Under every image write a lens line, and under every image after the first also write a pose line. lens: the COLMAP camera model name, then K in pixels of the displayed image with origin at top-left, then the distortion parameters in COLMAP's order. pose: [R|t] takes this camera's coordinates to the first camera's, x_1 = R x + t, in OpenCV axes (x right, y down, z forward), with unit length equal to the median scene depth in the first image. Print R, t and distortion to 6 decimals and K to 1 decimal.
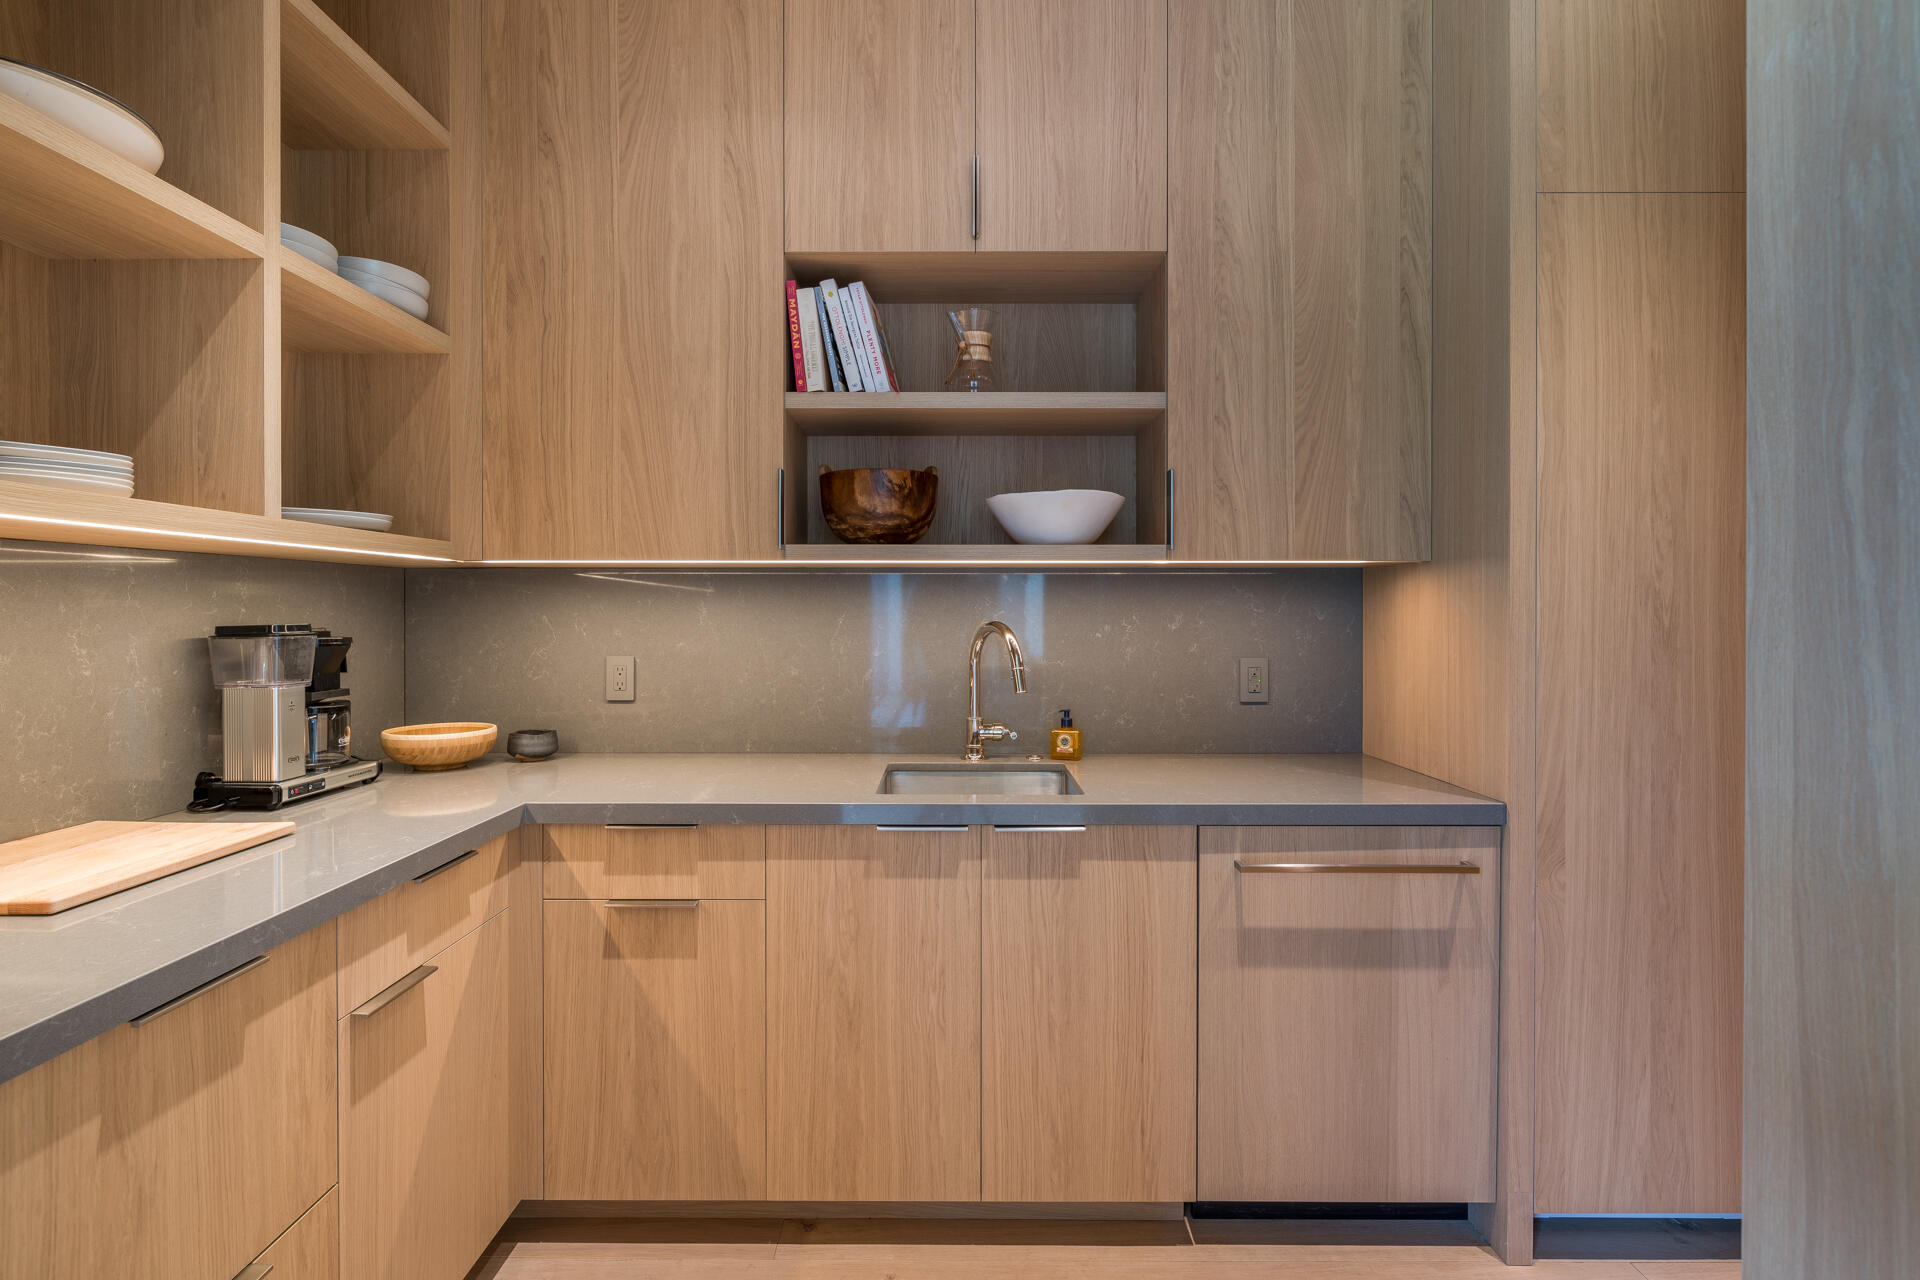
lens RADIAL K [[911.5, 0, 954.8], [0, 911.5, 618.7], [0, 0, 1]] dist [-0.000235, -0.000753]
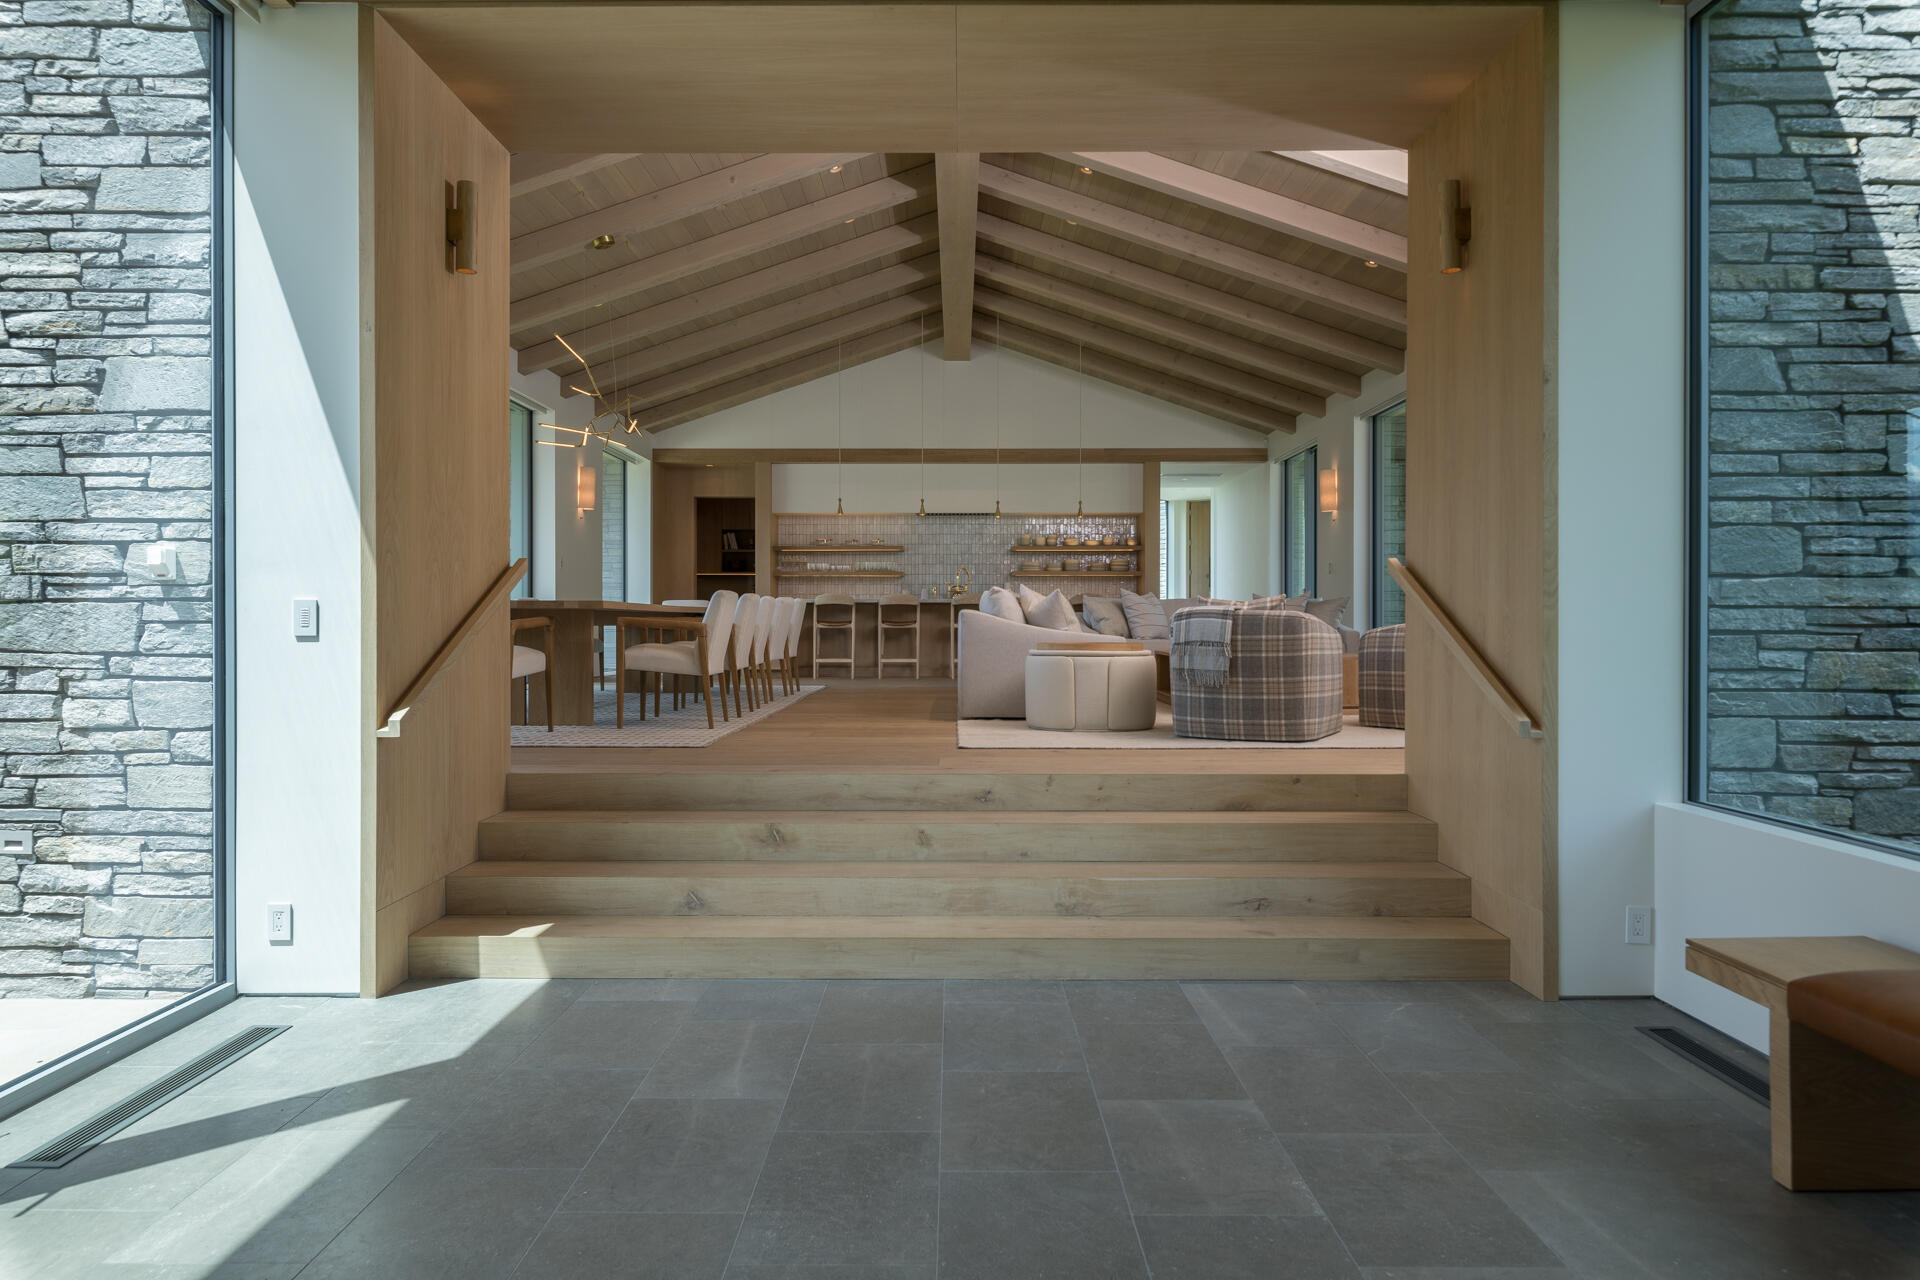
lens RADIAL K [[1223.7, 0, 957.2], [0, 1223.7, 593.6], [0, 0, 1]] dist [-0.002983, -0.001412]
pose [[0.999964, 0.002921, -0.007957, 1.794420], [-0.003235, 0.999206, -0.039713, 0.489647], [0.007835, 0.039737, 0.999179, -8.857016]]
